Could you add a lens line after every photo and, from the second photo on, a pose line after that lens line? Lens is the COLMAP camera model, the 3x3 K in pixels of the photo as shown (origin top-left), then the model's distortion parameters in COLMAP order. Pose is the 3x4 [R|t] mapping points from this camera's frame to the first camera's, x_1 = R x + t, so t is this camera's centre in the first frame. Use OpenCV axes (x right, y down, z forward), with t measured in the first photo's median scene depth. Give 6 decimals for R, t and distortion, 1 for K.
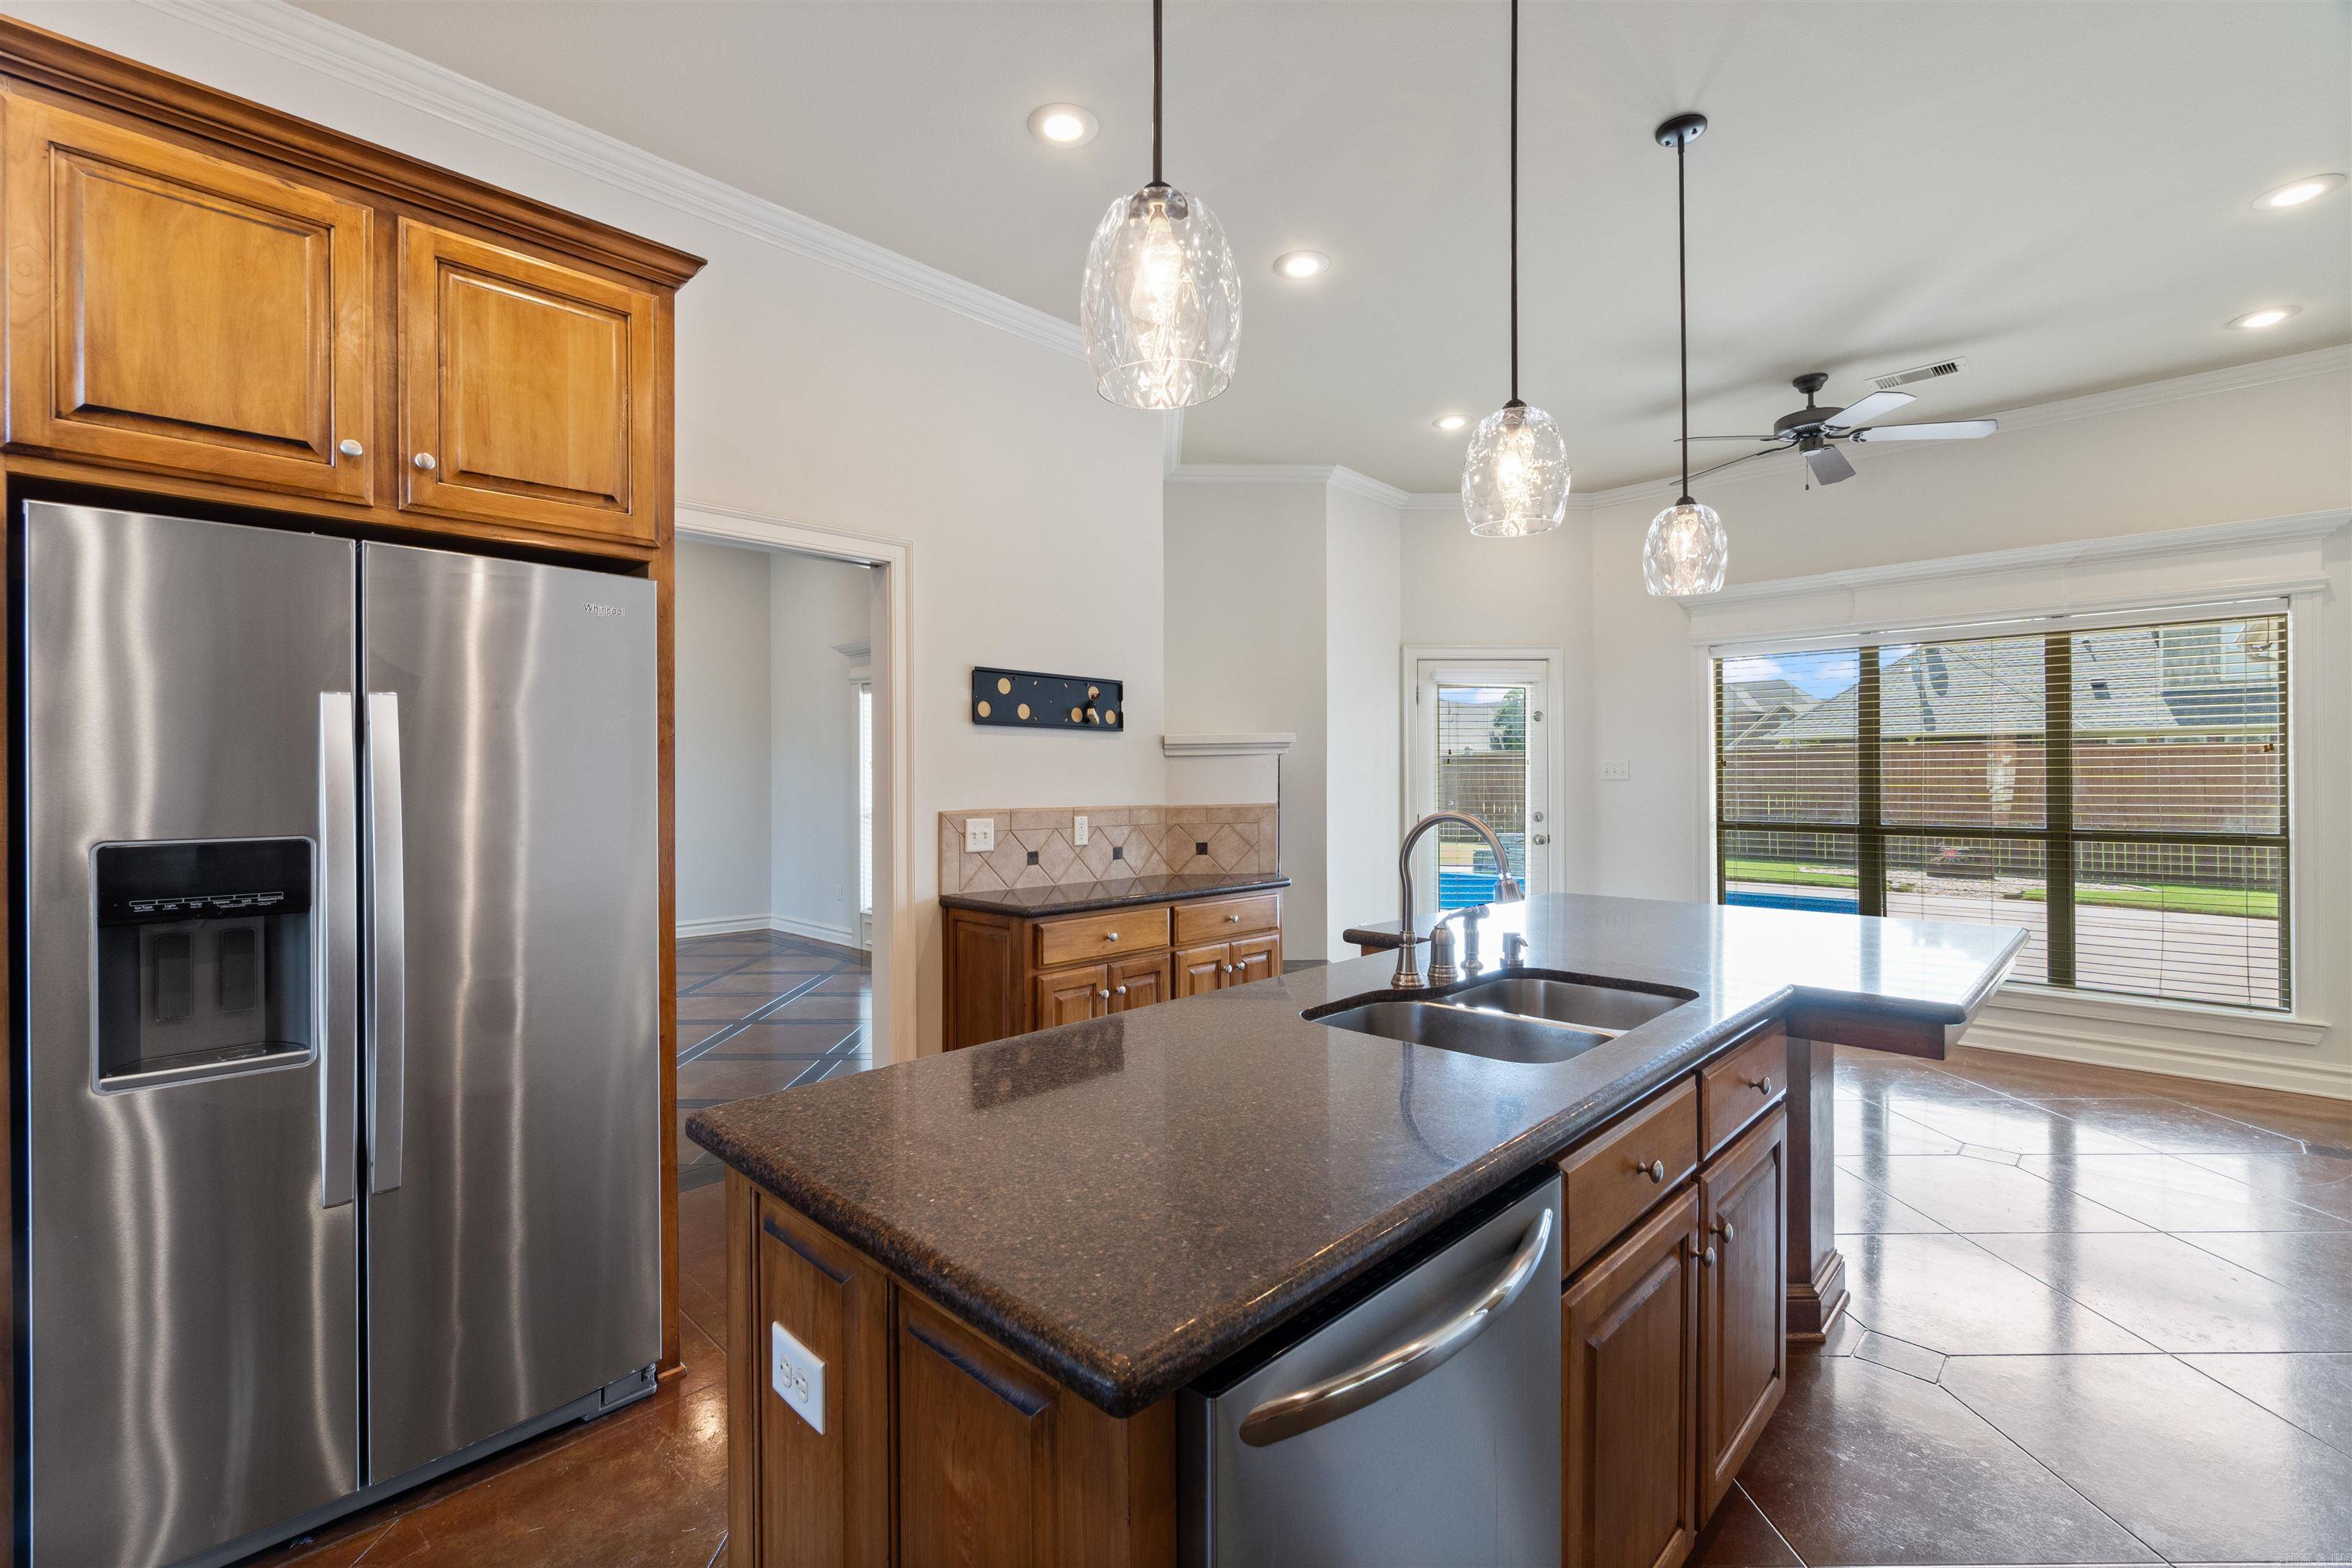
lens RADIAL K [[1022.7, 0, 1158.4], [0, 1022.7, 787.8], [0, 0, 1]] dist [-0.002937, -0.000503]
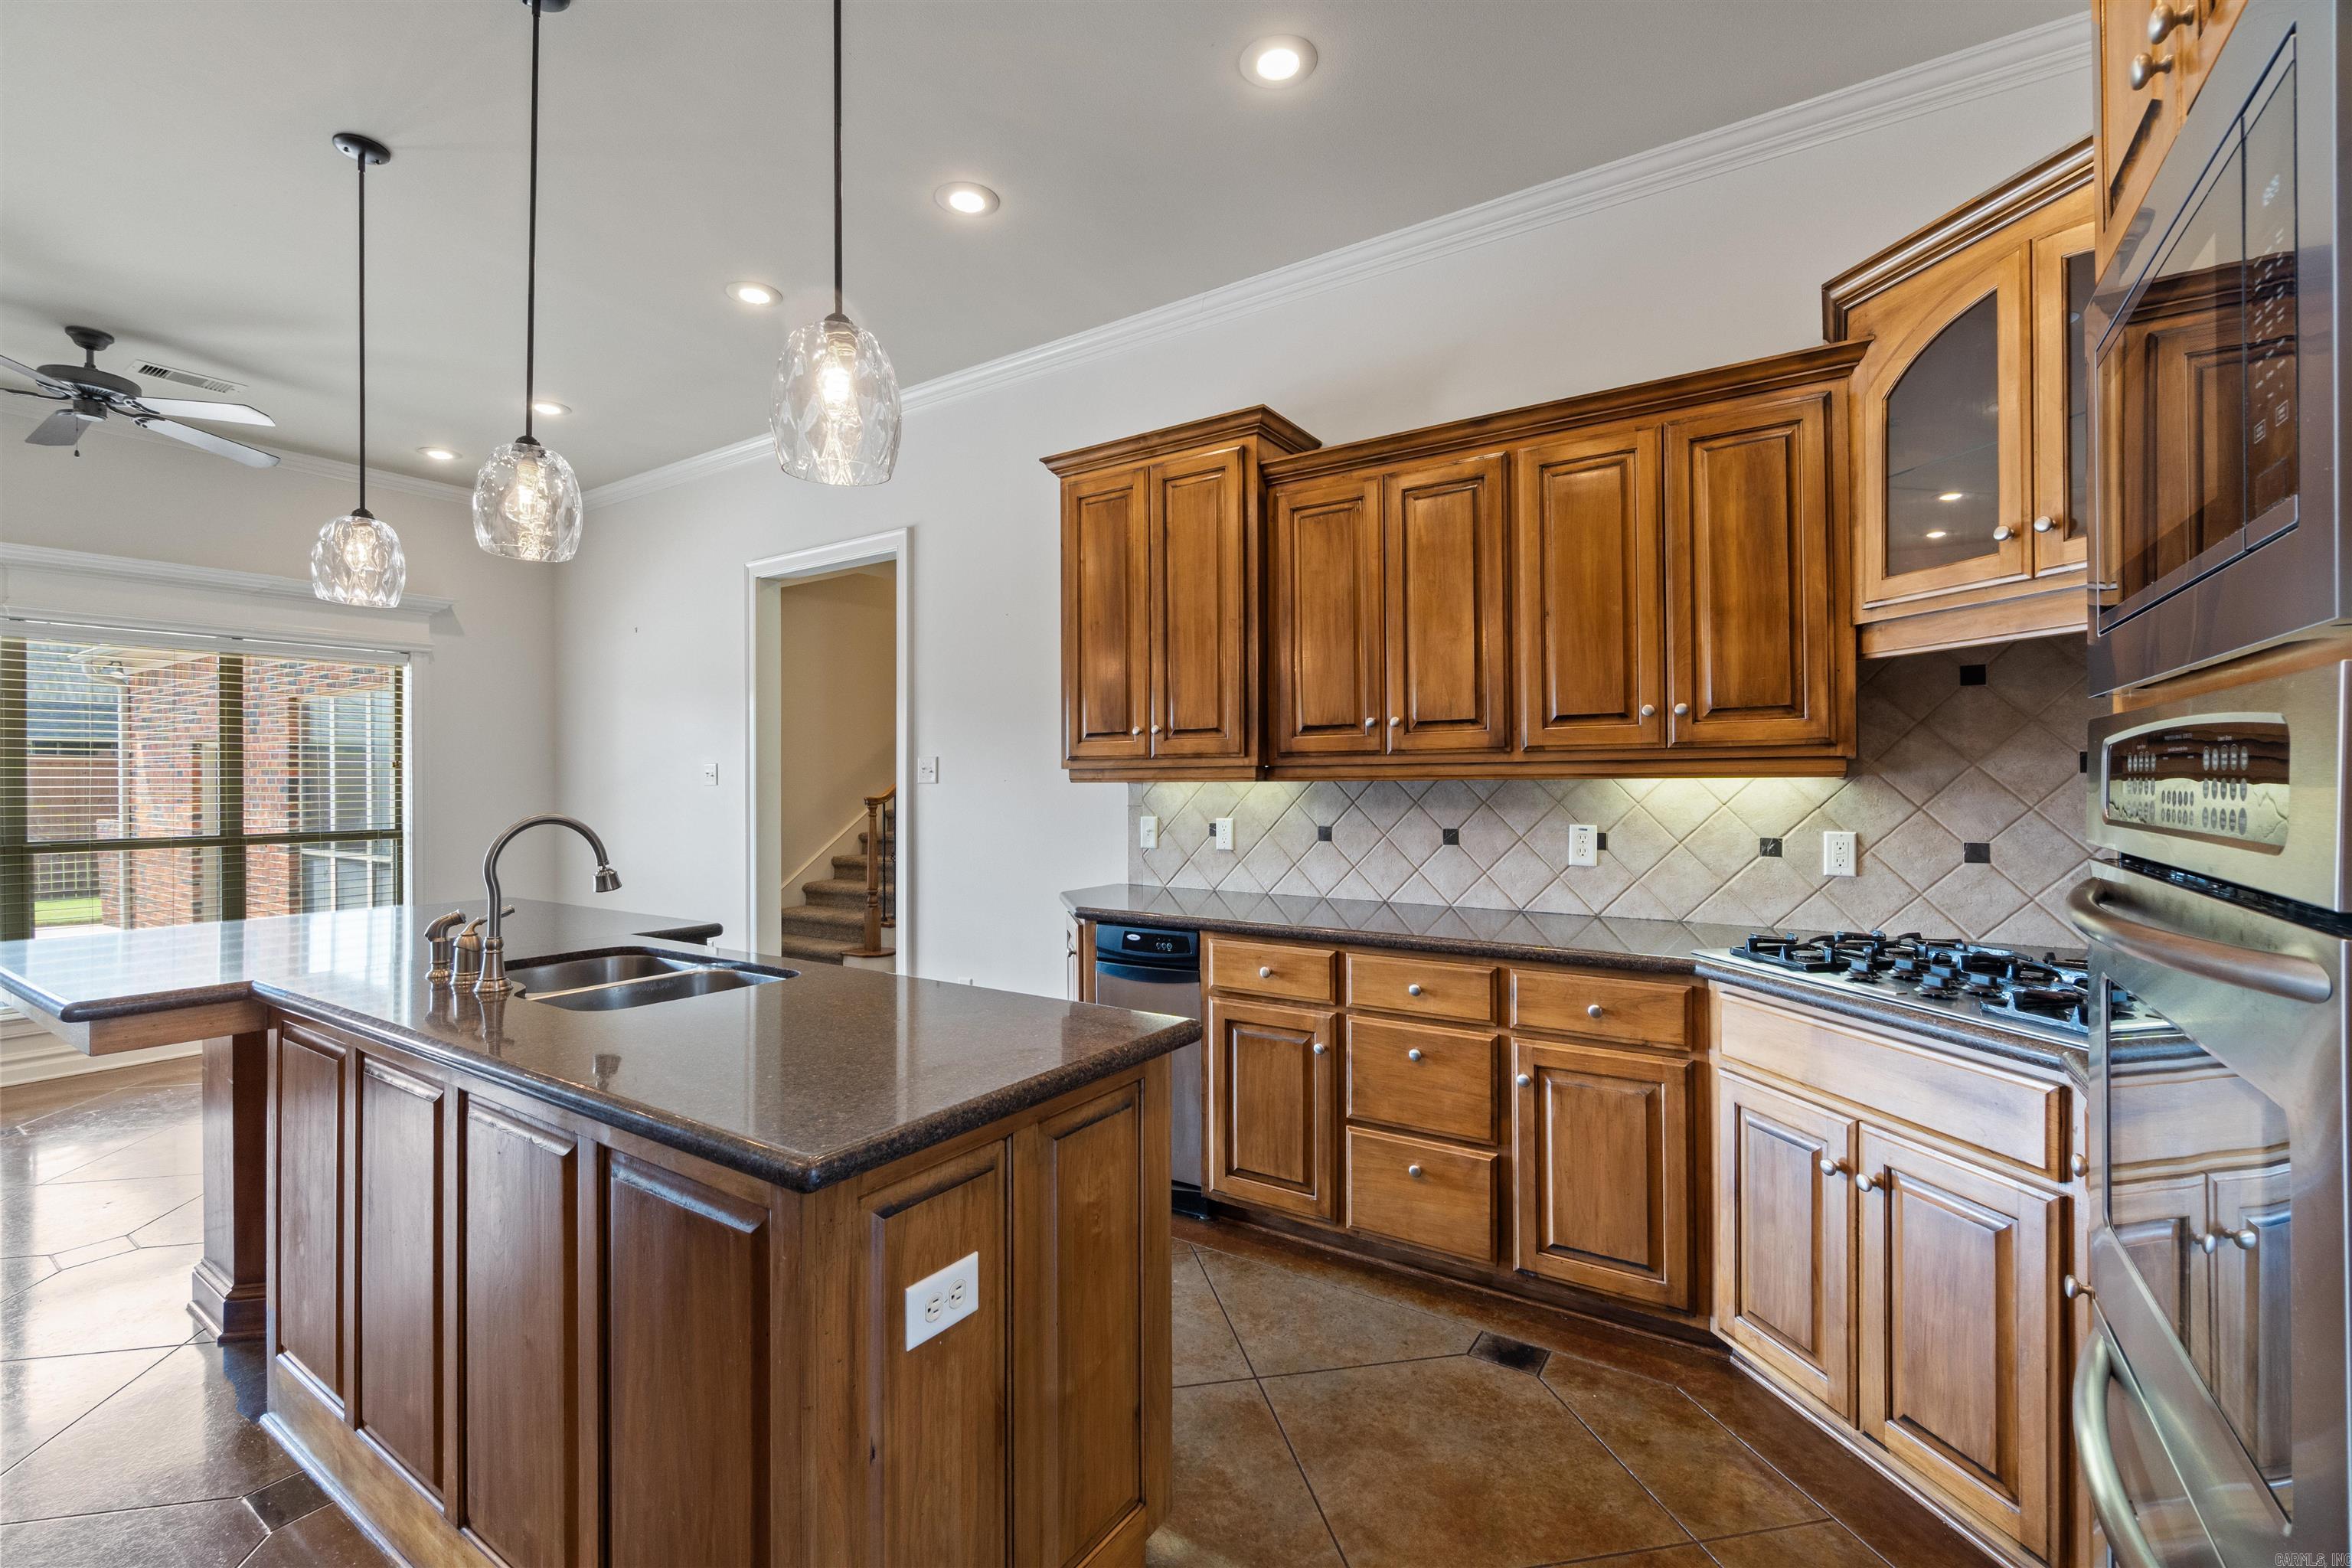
lens RADIAL K [[1022.7, 0, 1164.5], [0, 1022.7, 778.5], [0, 0, 1]] dist [-0.002937, -0.000503]
pose [[-0.187049, 0.007997, 0.982318, -0.399938], [0.012604, 0.999904, -0.005740, -0.000014], [-0.982270, 0.011307, -0.187132, 0.259812]]
